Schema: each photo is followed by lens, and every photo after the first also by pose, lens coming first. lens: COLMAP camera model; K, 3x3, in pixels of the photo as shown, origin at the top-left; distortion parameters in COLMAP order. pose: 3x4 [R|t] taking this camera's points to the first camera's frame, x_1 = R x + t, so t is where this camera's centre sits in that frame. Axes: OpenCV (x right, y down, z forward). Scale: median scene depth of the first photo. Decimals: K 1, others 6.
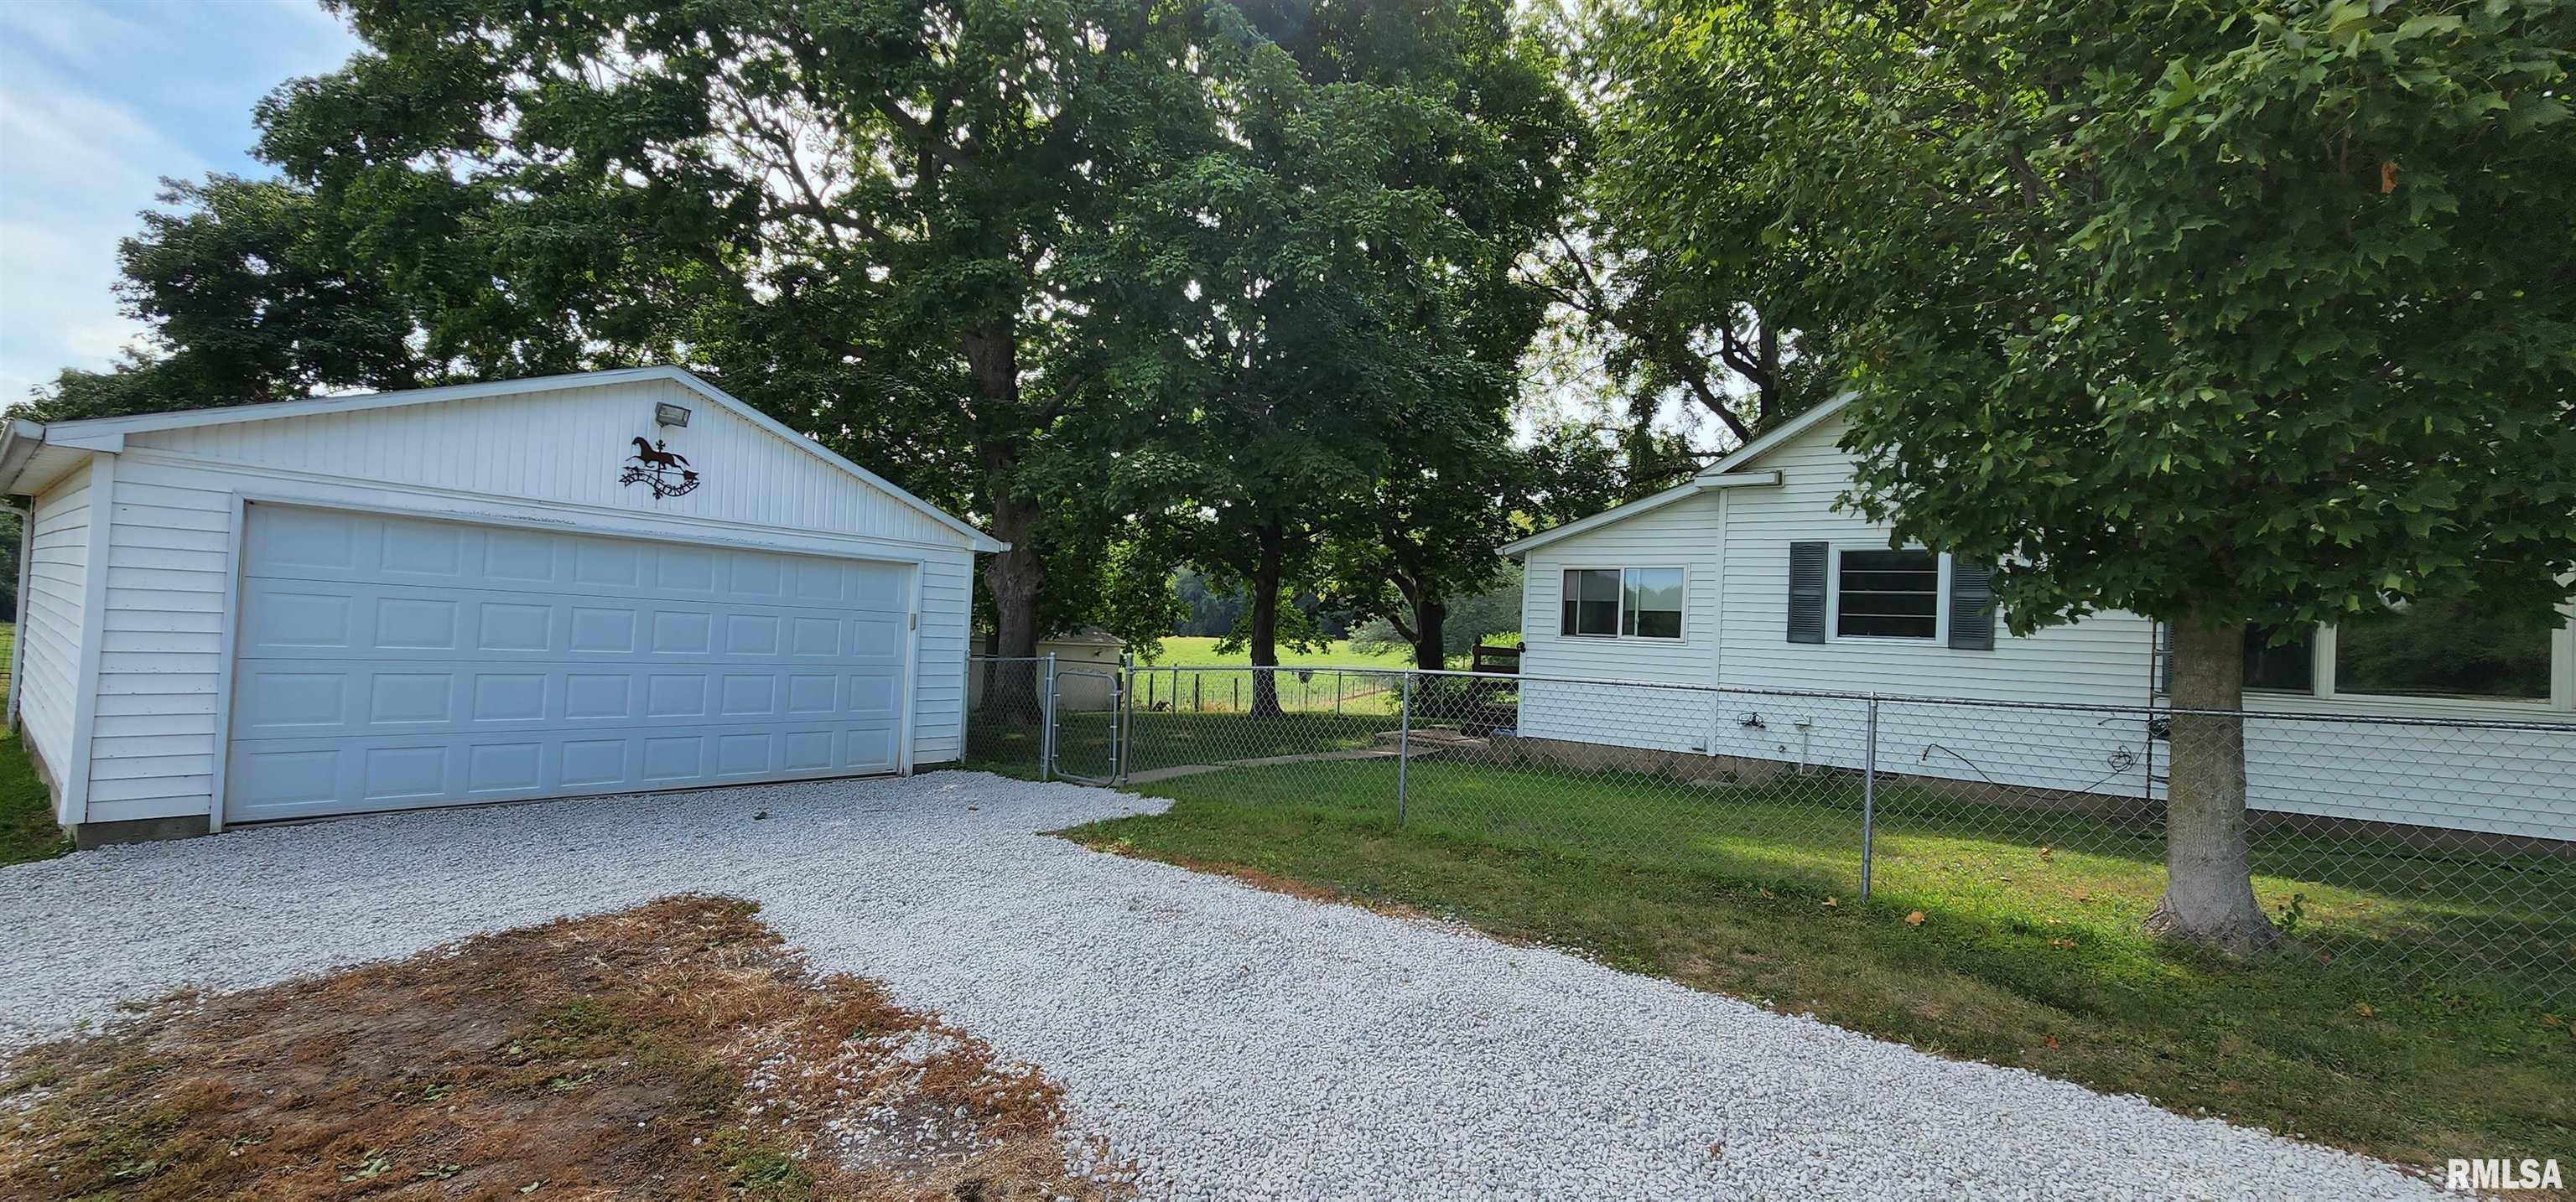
lens RADIAL K [[1054.8, 0, 1292.1], [0, 1054.8, 627.7], [0, 0, 1]] dist [-0.014057, -0.000059]
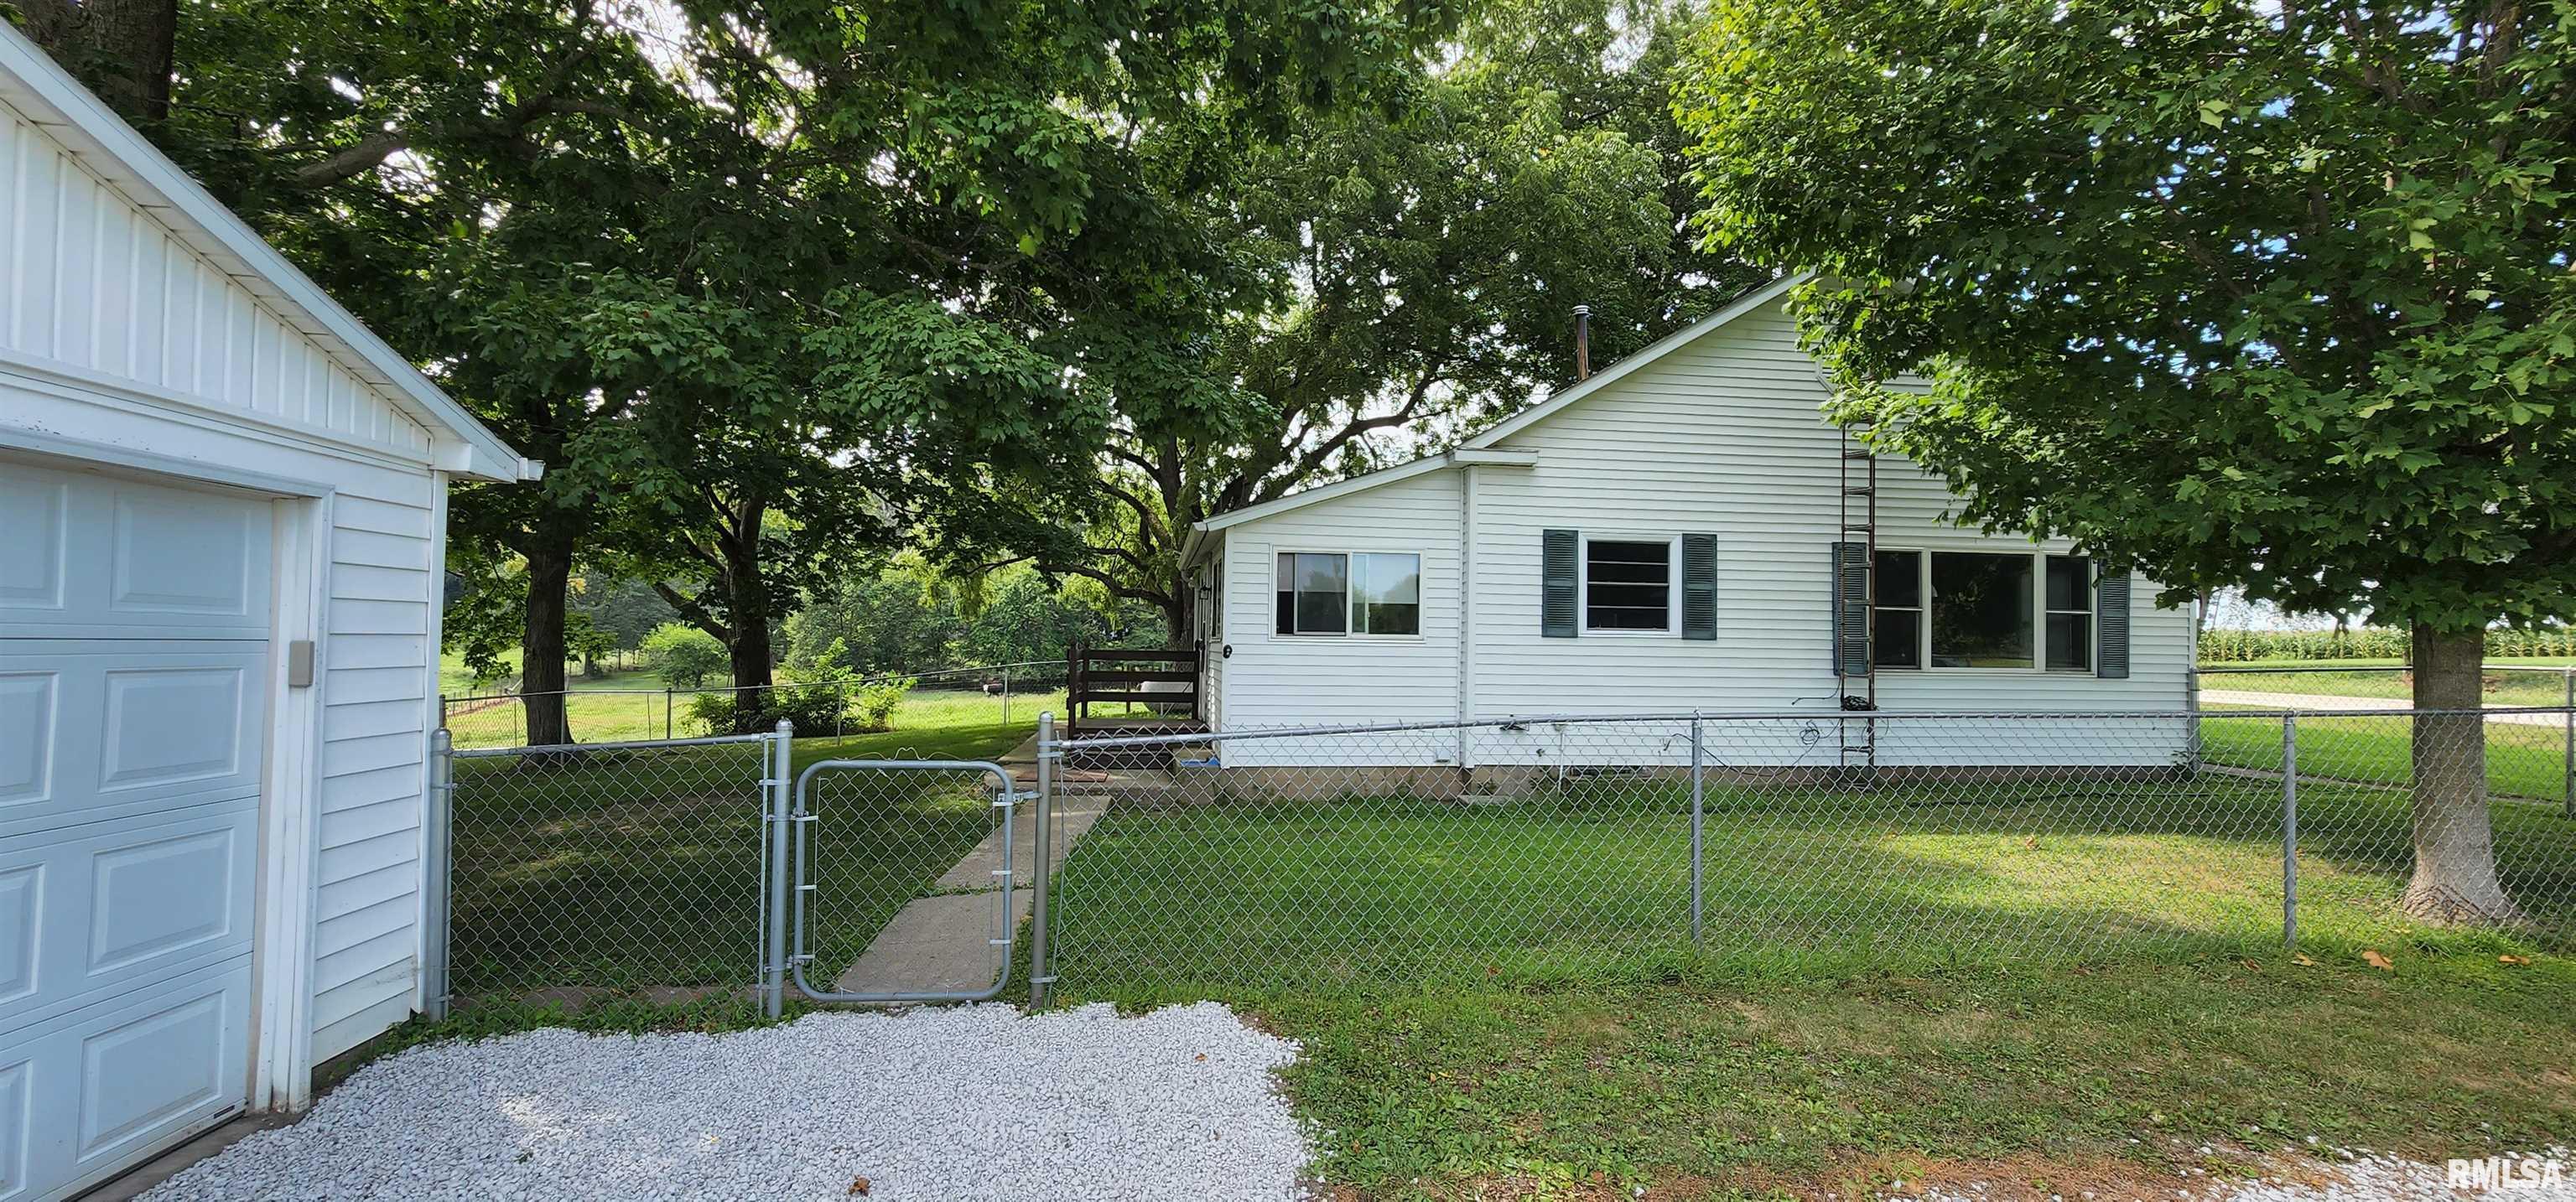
lens RADIAL K [[1054.8, 0, 1292.1], [0, 1054.8, 627.7], [0, 0, 1]] dist [-0.014057, -0.000059]
pose [[0.719141, -0.027086, 0.694336, -0.340198], [0.016840, 0.999626, 0.021553, -0.018574], [-0.694660, -0.003807, 0.719328, 0.492913]]
